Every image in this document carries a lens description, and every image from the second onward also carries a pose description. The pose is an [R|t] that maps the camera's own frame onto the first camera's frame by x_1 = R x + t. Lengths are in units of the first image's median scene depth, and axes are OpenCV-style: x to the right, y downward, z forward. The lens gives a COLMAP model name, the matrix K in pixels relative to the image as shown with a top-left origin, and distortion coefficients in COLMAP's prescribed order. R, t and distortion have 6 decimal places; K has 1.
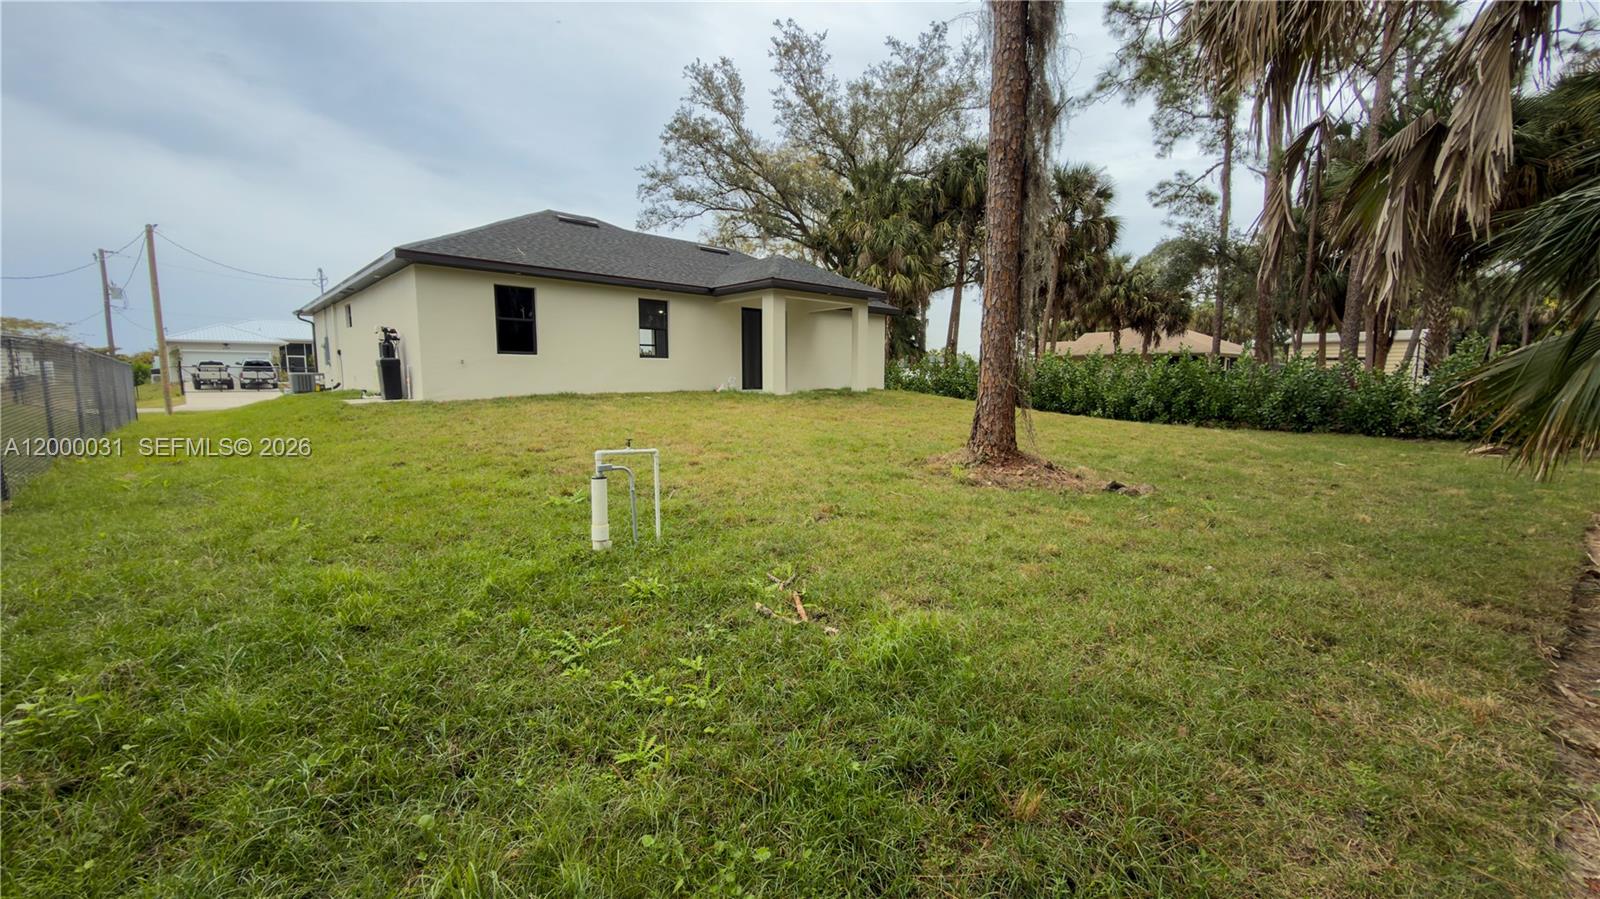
lens RADIAL K [[637.7, 0, 803.7], [0, 637.7, 449.8], [0, 0, 1]] dist [-0.000087, -0.000392]
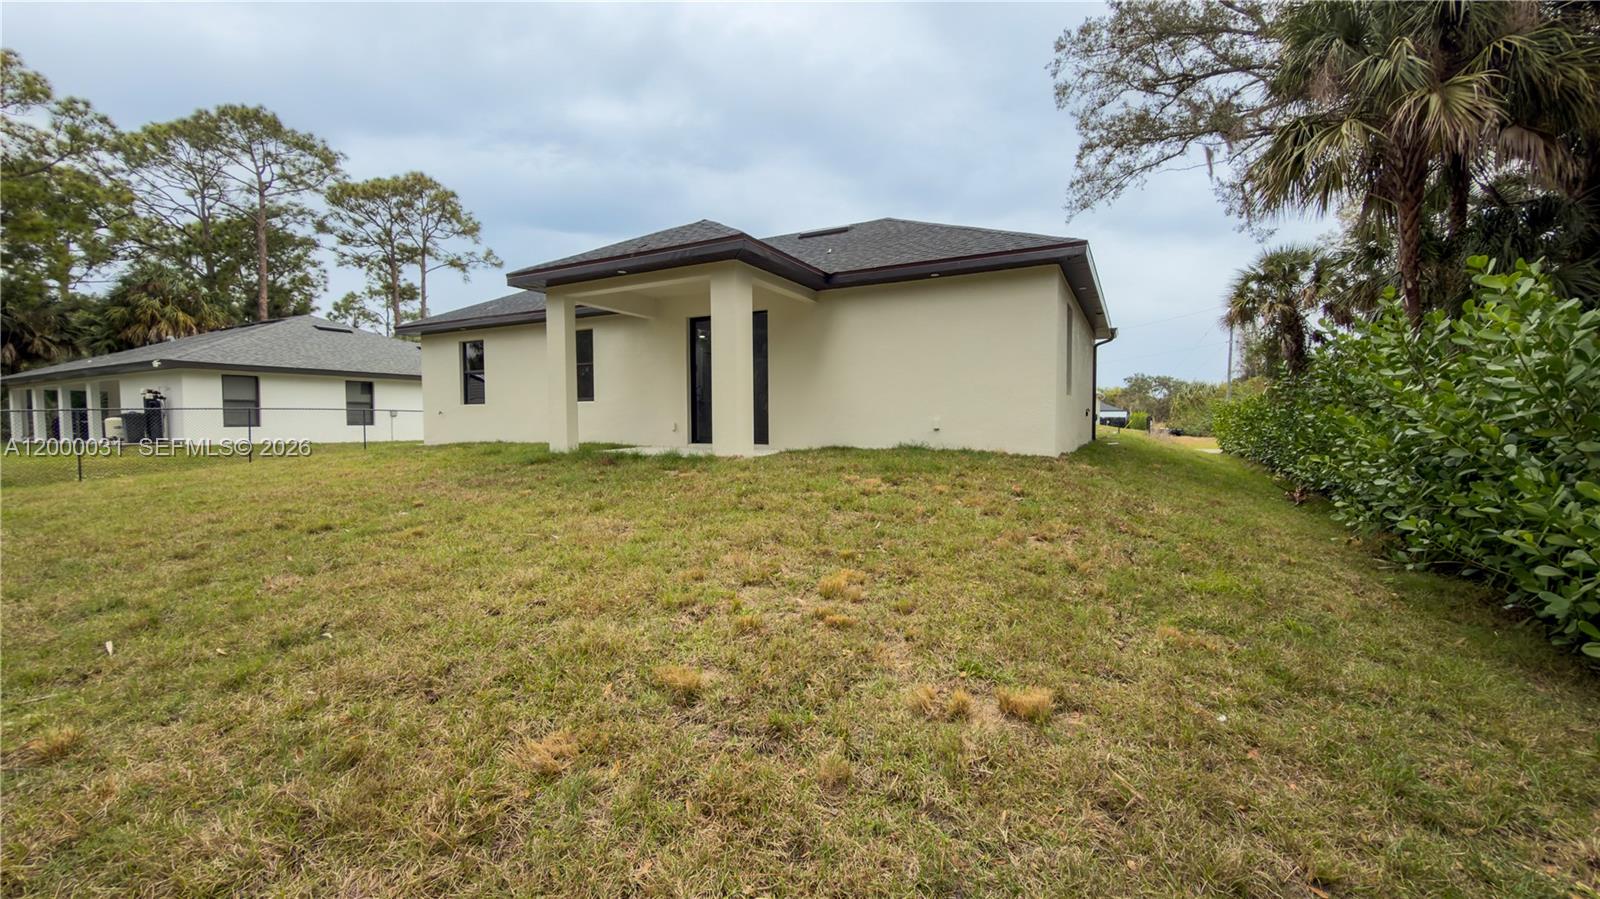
lens RADIAL K [[637.7, 0, 803.7], [0, 637.7, 449.8], [0, 0, 1]] dist [-0.000087, -0.000392]
pose [[0.277966, 0.045954, -0.959491, 0.579443], [-0.106362, 0.994186, 0.016803, -0.111032], [0.954684, 0.097382, 0.281238, 0.941309]]
